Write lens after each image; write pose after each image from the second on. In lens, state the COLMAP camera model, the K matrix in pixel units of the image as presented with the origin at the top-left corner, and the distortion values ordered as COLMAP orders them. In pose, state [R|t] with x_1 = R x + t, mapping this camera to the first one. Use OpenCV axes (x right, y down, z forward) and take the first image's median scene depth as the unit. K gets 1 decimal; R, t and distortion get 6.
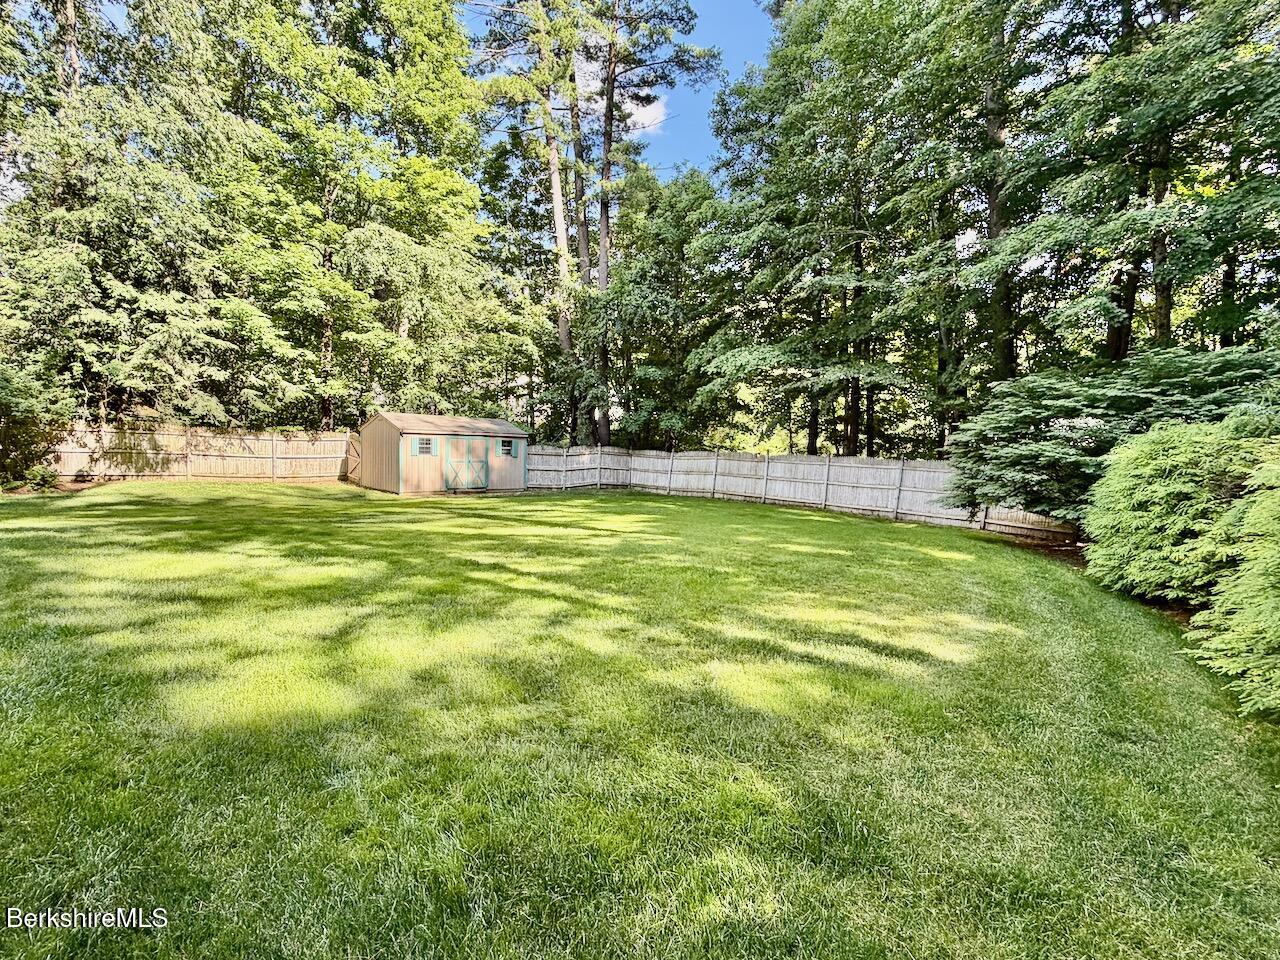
lens RADIAL K [[644.1, 0, 640.0], [0, 644.1, 480.0], [0, 0, 1]] dist [-0.001082, -0.000007]
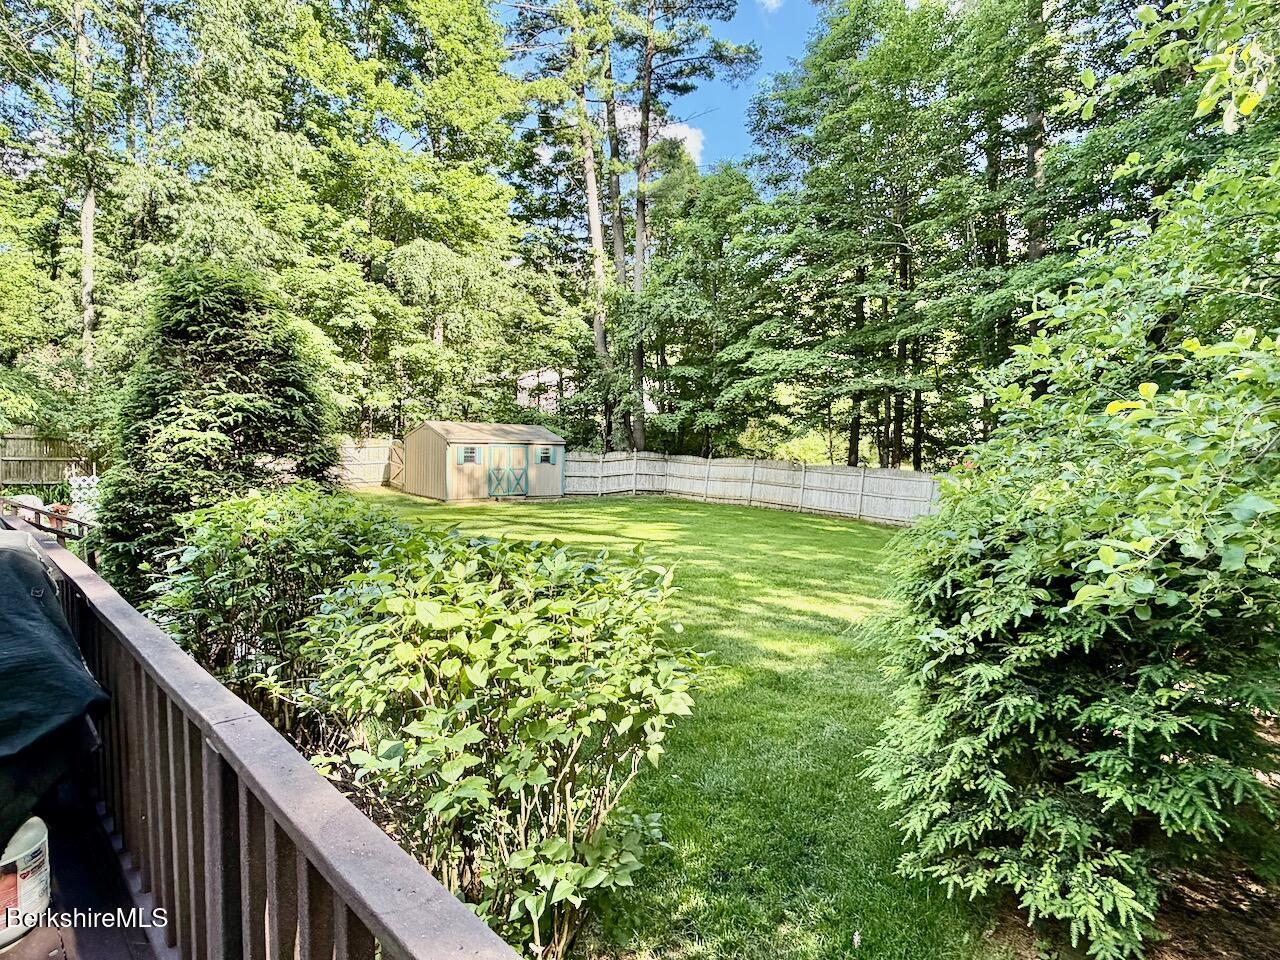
lens RADIAL K [[740.9, 0, 637.2], [0, 740.9, 485.1], [0, 0, 1]] dist [0.004761, -0.001907]
pose [[0.998789, 0.002865, -0.049118, -0.004382], [-0.002324, 0.999936, 0.011064, -0.014290], [0.049146, -0.010937, 0.998732, -0.140588]]
